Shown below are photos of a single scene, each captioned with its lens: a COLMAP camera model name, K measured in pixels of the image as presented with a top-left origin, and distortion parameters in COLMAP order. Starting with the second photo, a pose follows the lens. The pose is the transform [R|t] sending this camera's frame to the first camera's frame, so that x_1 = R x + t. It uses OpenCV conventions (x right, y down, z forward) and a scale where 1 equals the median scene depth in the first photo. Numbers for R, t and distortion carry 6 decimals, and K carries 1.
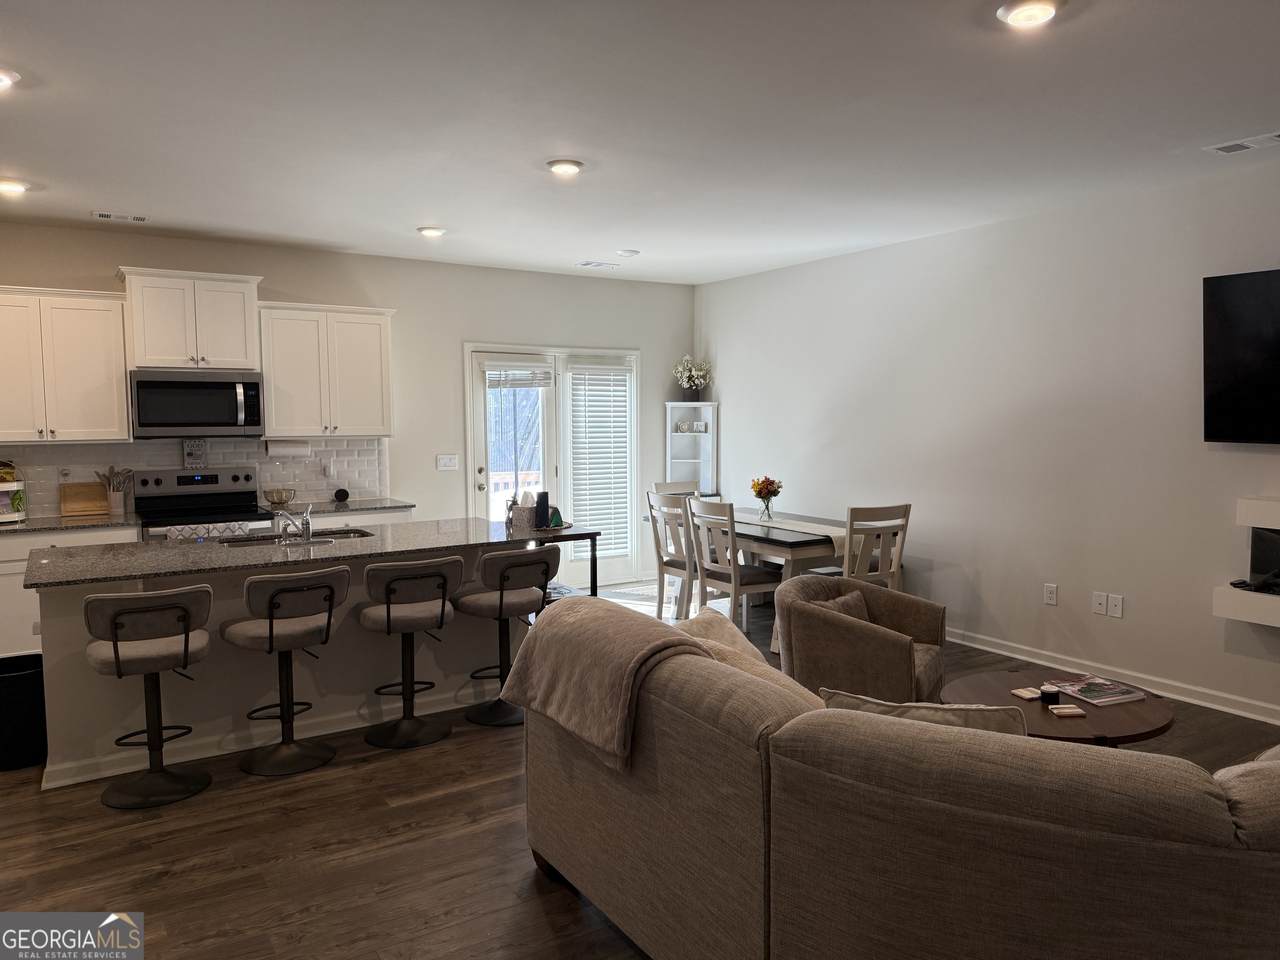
lens RADIAL K [[896.7, 0, 657.6], [0, 896.7, 478.1], [0, 0, 1]] dist [0.089664, -0.113734]
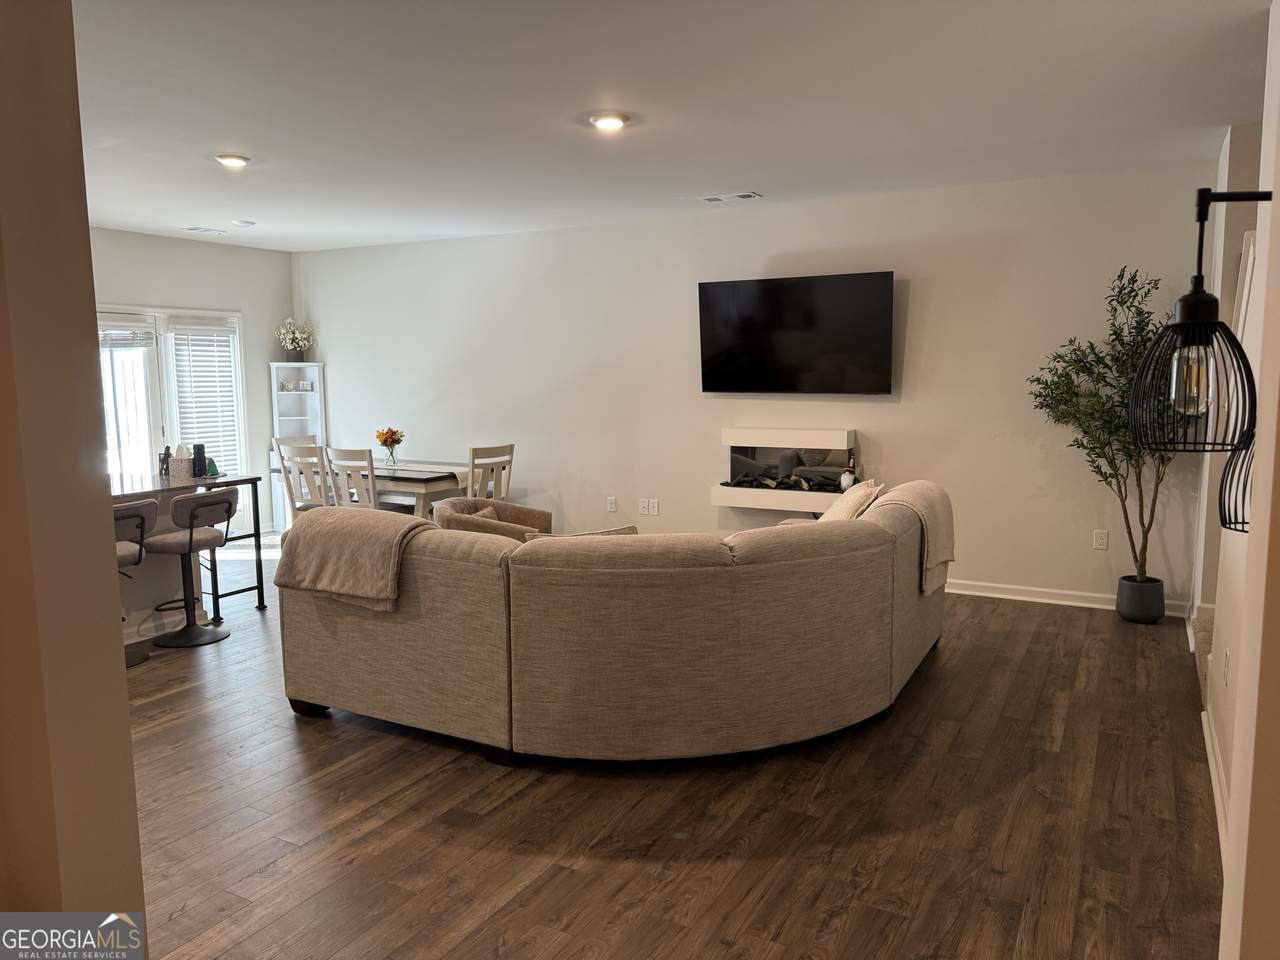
lens RADIAL K [[896.7, 0, 657.6], [0, 896.7, 478.1], [0, 0, 1]] dist [0.089664, -0.113734]
pose [[0.879243, -0.059719, 0.472615, -0.160305], [0.039857, 0.997855, 0.051937, 0.020691], [-0.474703, -0.026829, 0.879737, -0.242985]]
